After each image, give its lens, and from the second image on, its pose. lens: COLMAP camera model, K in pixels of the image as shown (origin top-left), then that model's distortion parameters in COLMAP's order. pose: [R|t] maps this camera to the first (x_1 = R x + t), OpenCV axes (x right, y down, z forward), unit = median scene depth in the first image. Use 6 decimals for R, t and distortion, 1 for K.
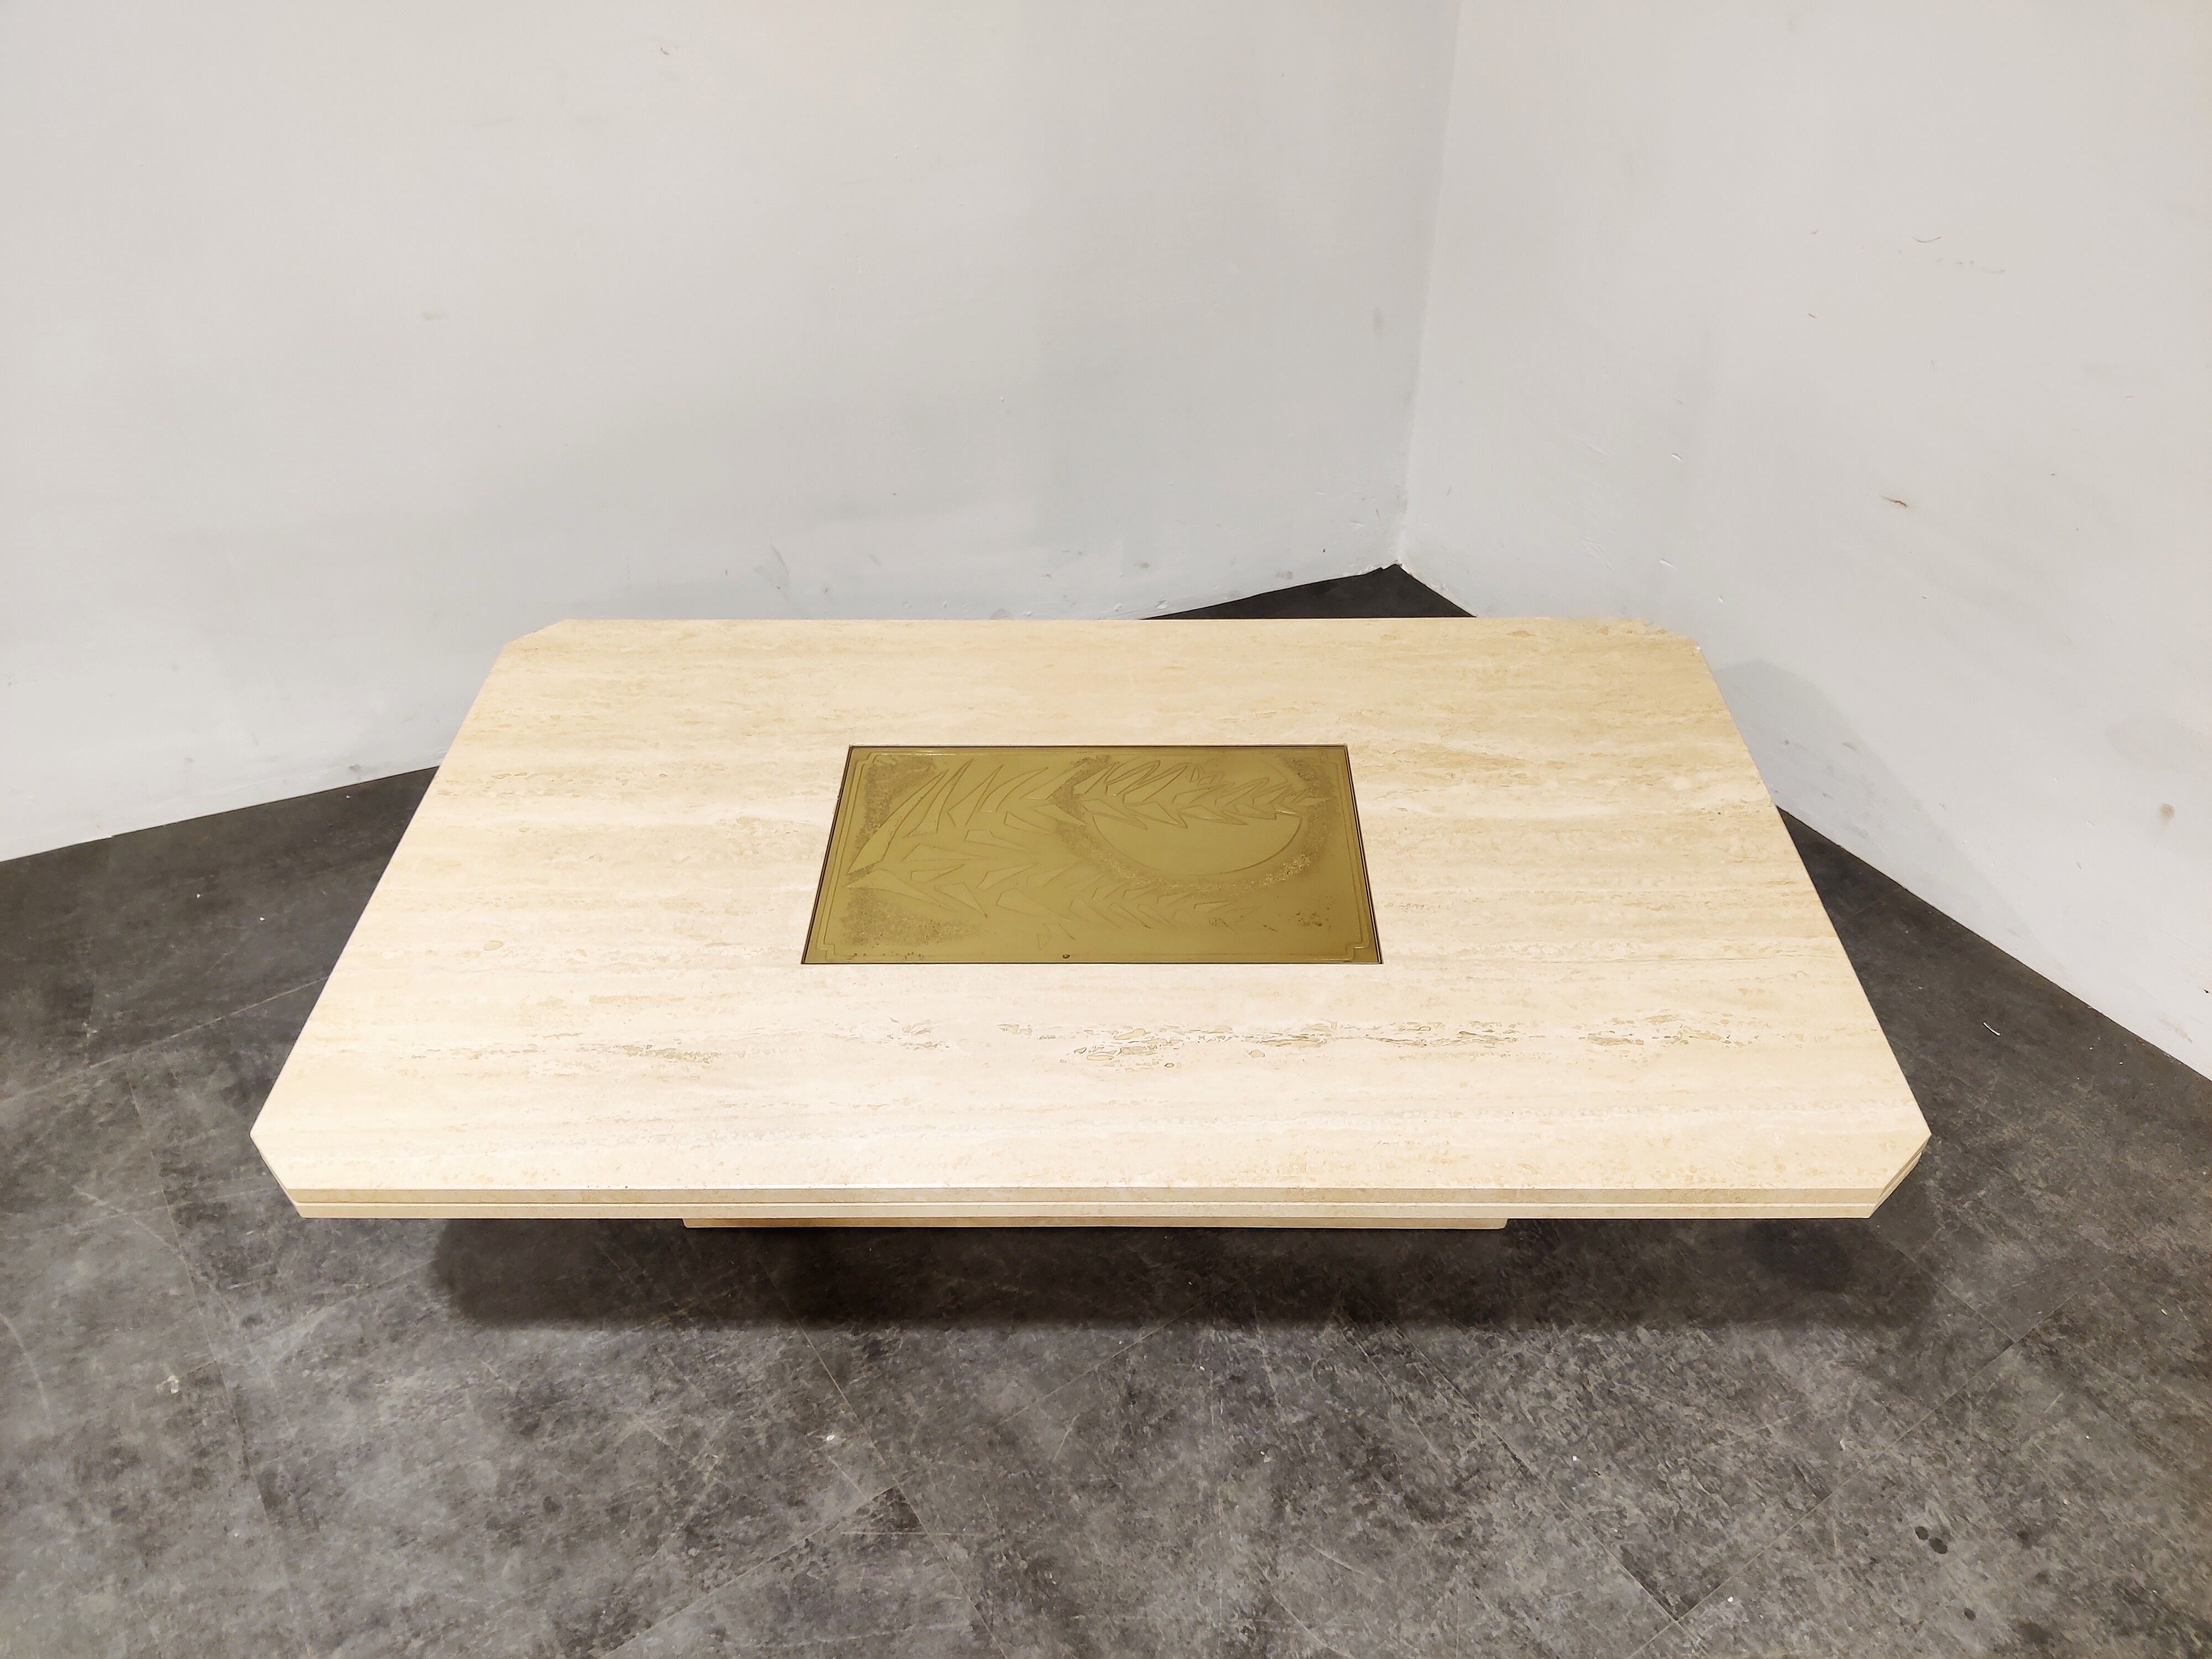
lens RADIAL K [[1731.9, 0, 1076.2], [0, 1731.9, 860.9], [0, 0, 1]] dist [0.011072, -0.046286]
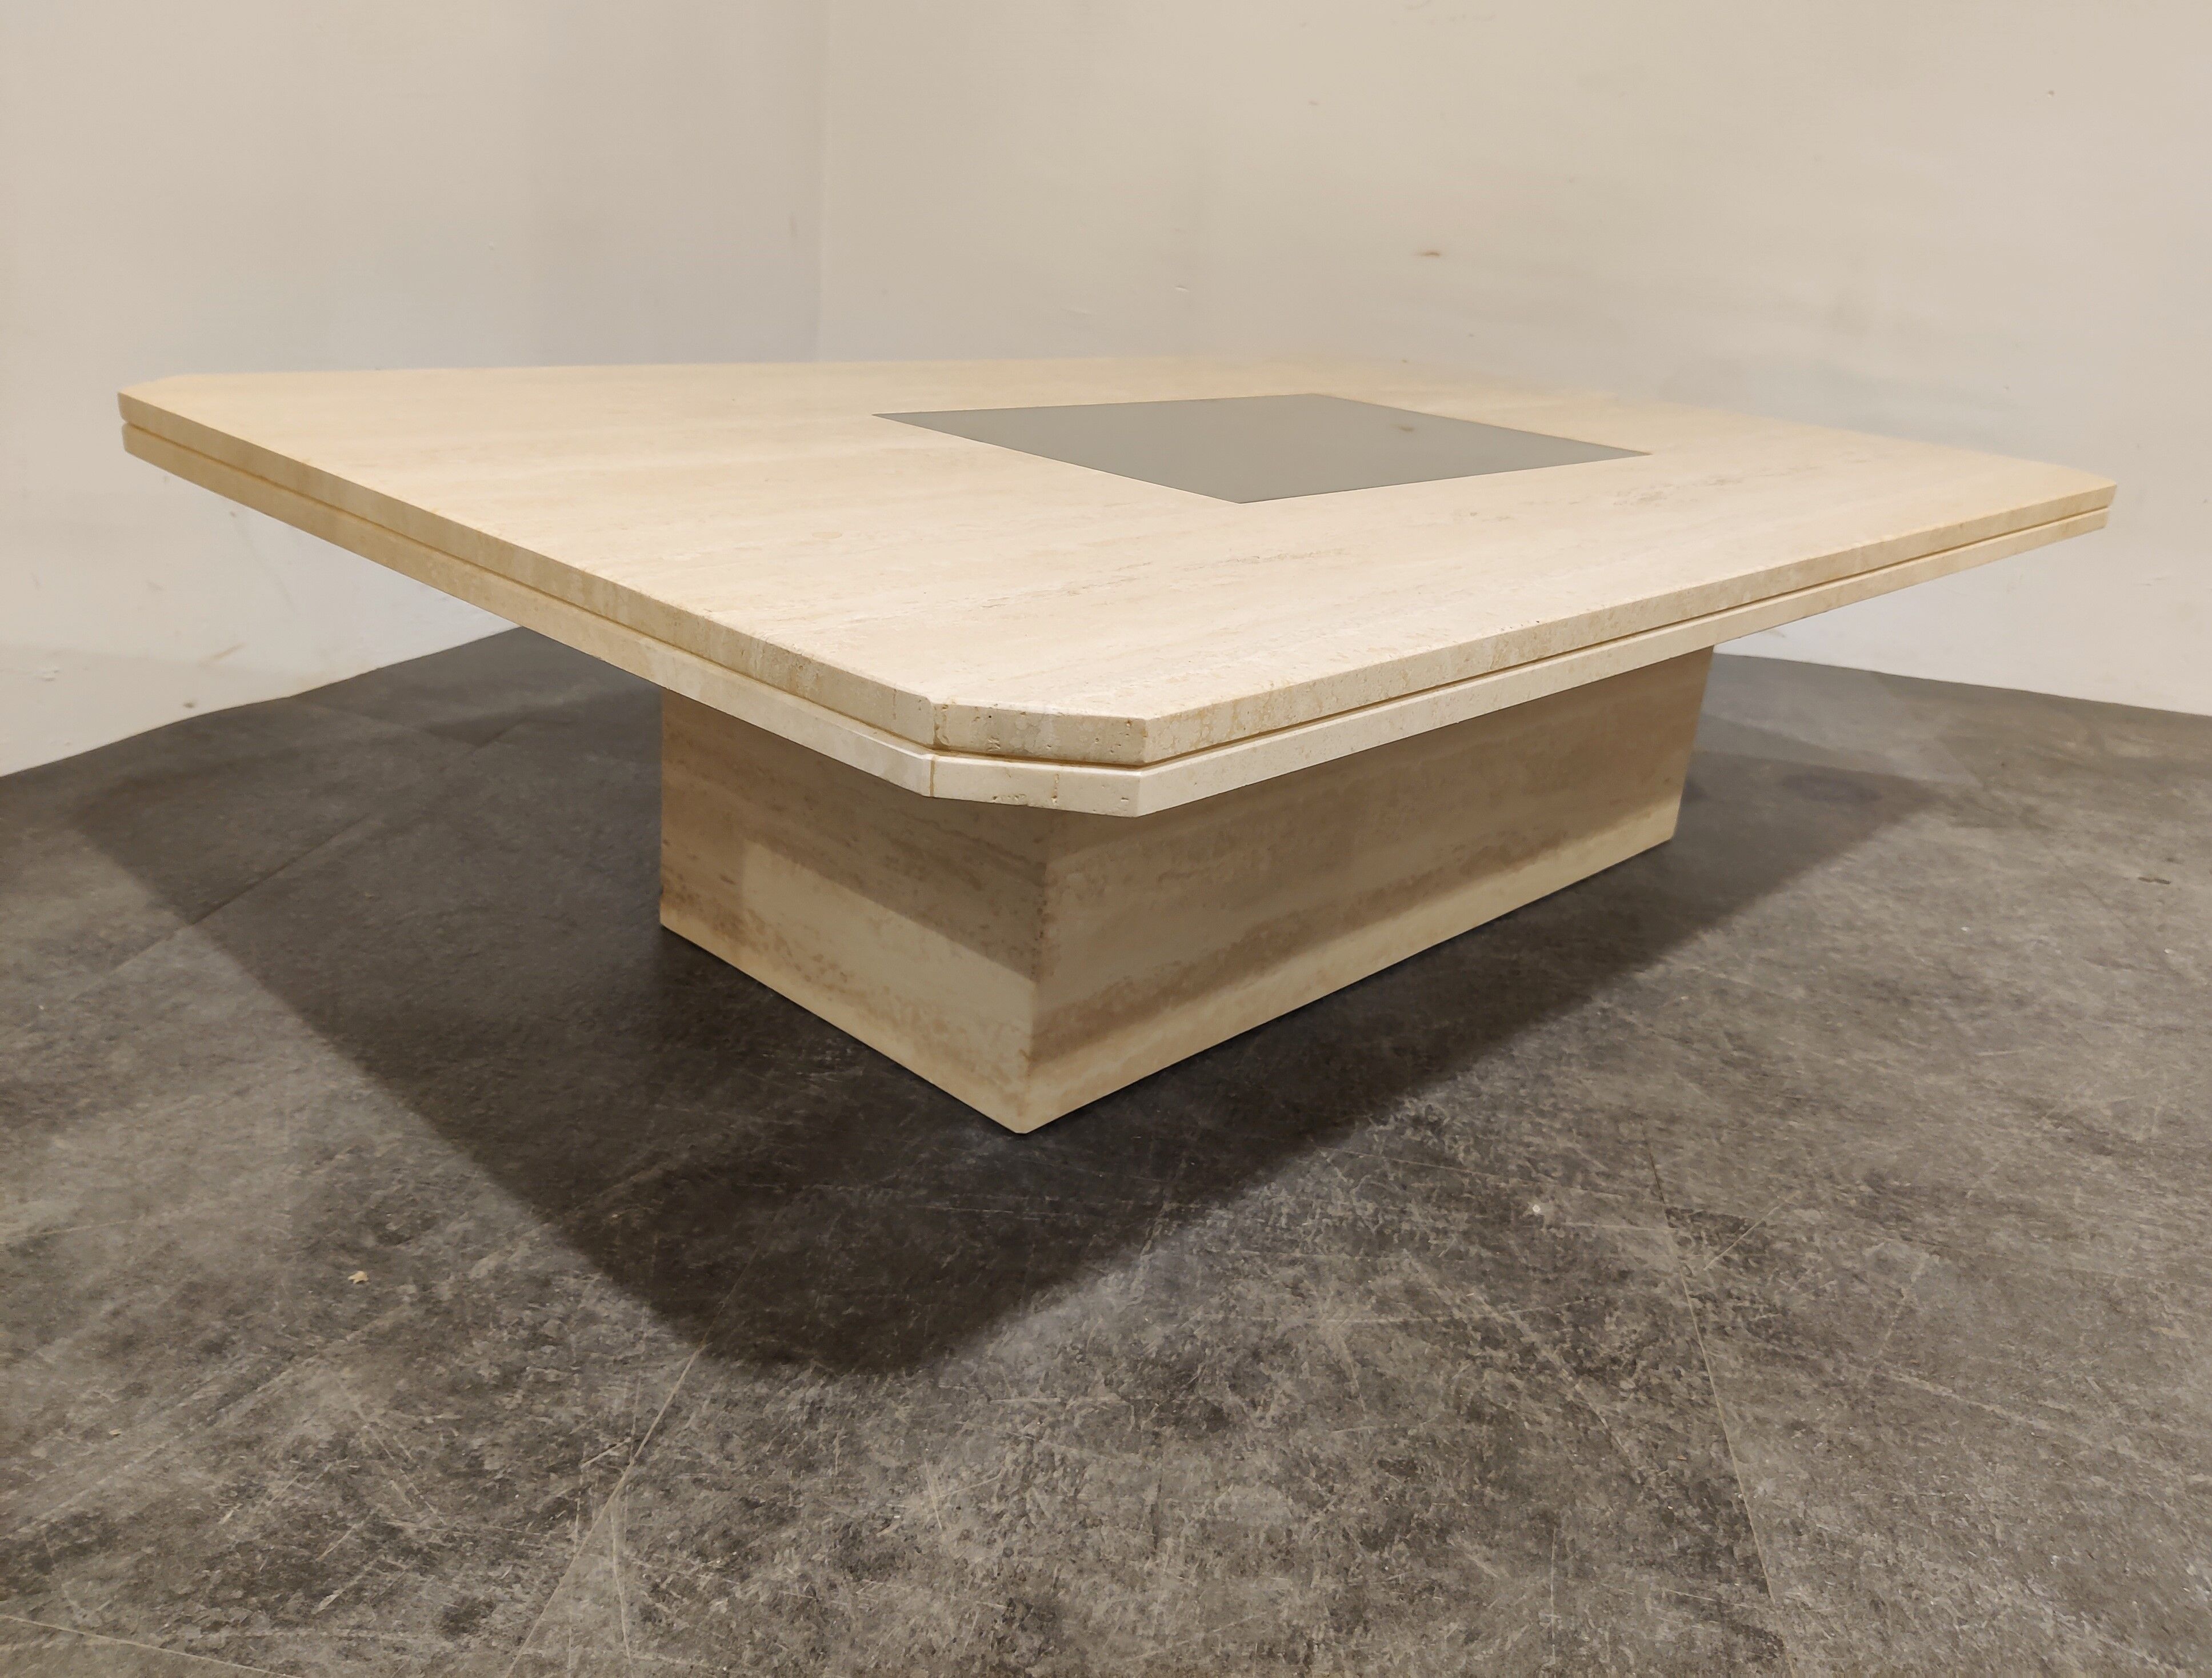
lens RADIAL K [[1811.4, 0, 1113.1], [0, 1811.4, 771.1], [0, 0, 1]] dist [-0.007347, -0.011629]
pose [[0.656338, -0.166042, 0.735969, -0.697144], [0.399886, 0.903752, -0.152723, 0.231722], [-0.639774, 0.394541, 0.659565, 0.614529]]
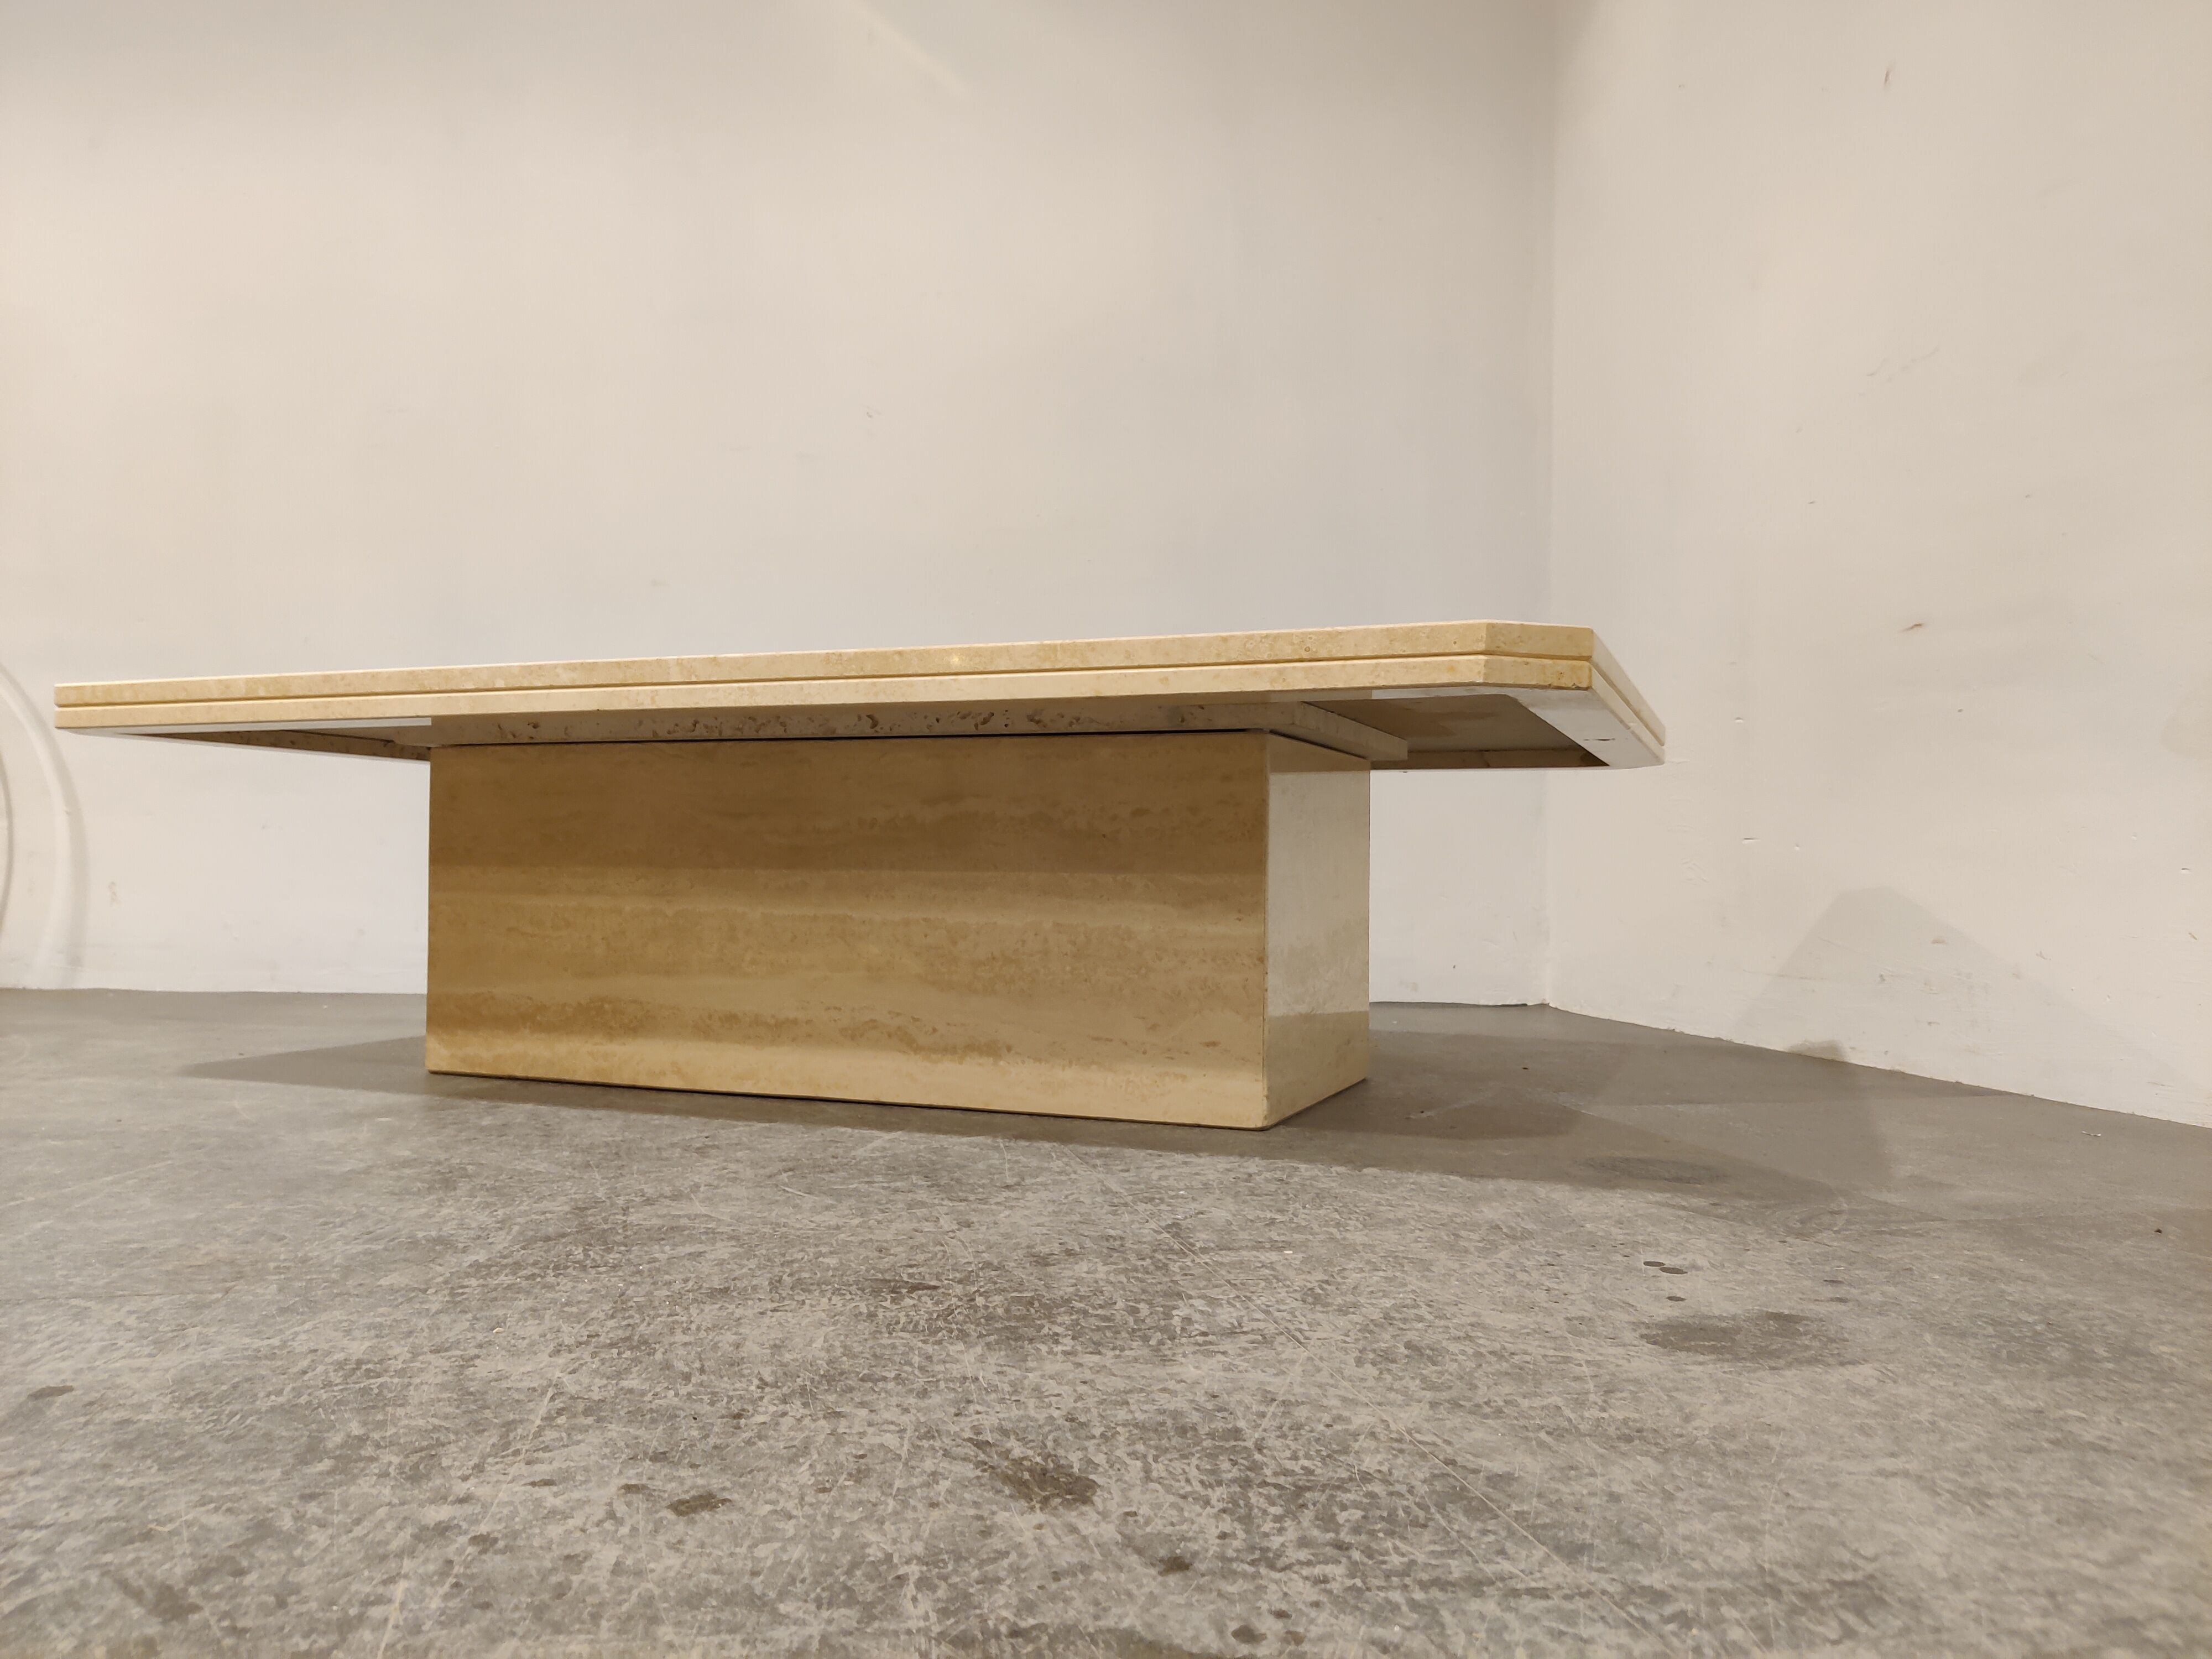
lens RADIAL K [[1731.9, 0, 1090.3], [0, 1731.9, 826.1], [0, 0, 1]] dist [0.011072, -0.046286]
pose [[0.933968, 0.022638, -0.356640, 0.494907], [-0.250808, 0.752430, -0.609053, 0.664120], [0.254559, 0.658284, 0.708423, 0.387085]]
